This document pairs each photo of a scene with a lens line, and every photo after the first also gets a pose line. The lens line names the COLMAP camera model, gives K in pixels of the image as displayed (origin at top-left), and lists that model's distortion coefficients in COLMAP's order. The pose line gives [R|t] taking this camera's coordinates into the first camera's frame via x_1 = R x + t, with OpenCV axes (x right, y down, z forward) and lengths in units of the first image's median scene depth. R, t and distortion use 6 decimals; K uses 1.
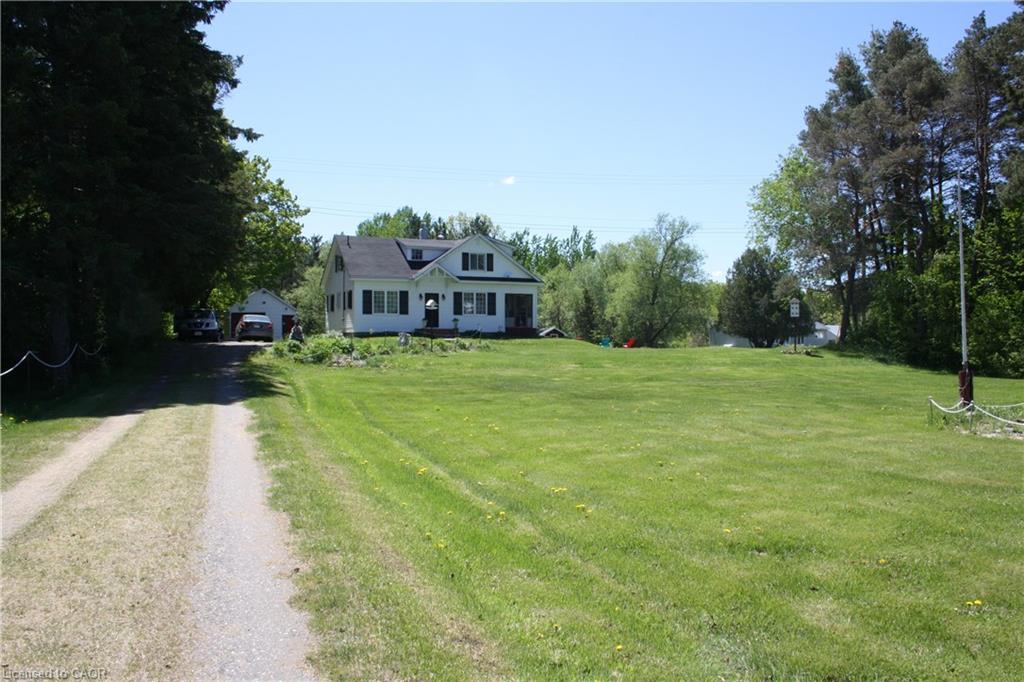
lens RADIAL K [[855.4, 0, 512.6], [0, 855.4, 345.9], [0, 0, 1]] dist [-0.107875, 0.052795]
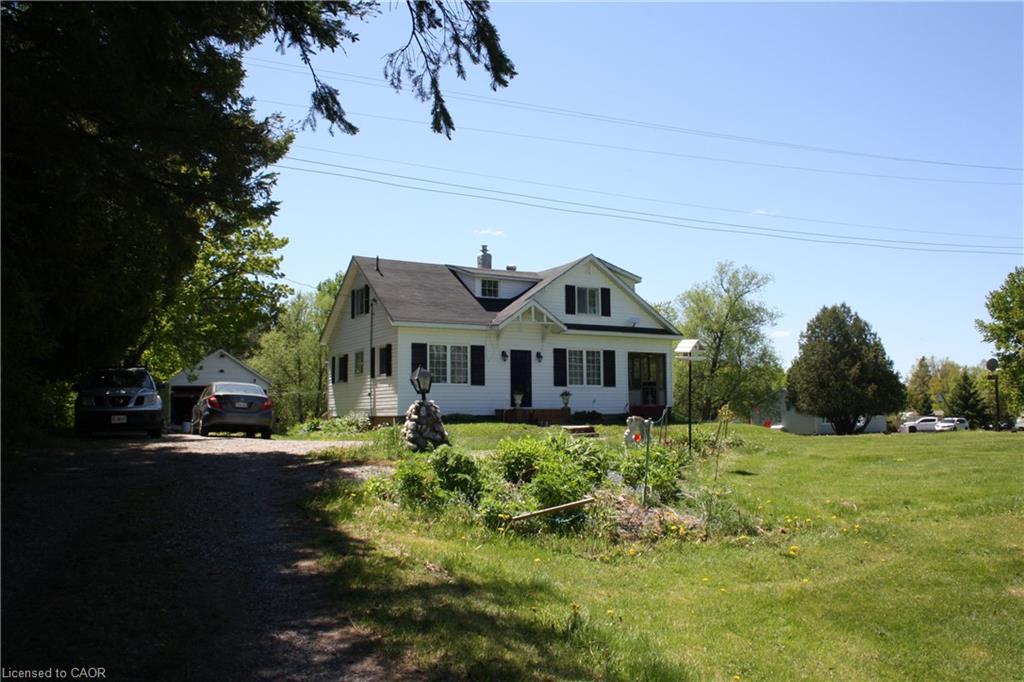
lens RADIAL K [[855.4, 0, 511.3], [0, 855.4, 338.1], [0, 0, 1]] dist [-0.107875, 0.052795]
pose [[0.996829, 0.000458, 0.079571, -0.145743], [0.007778, 0.994633, -0.103169, -0.007646], [-0.079191, 0.103461, 0.991476, 0.391069]]
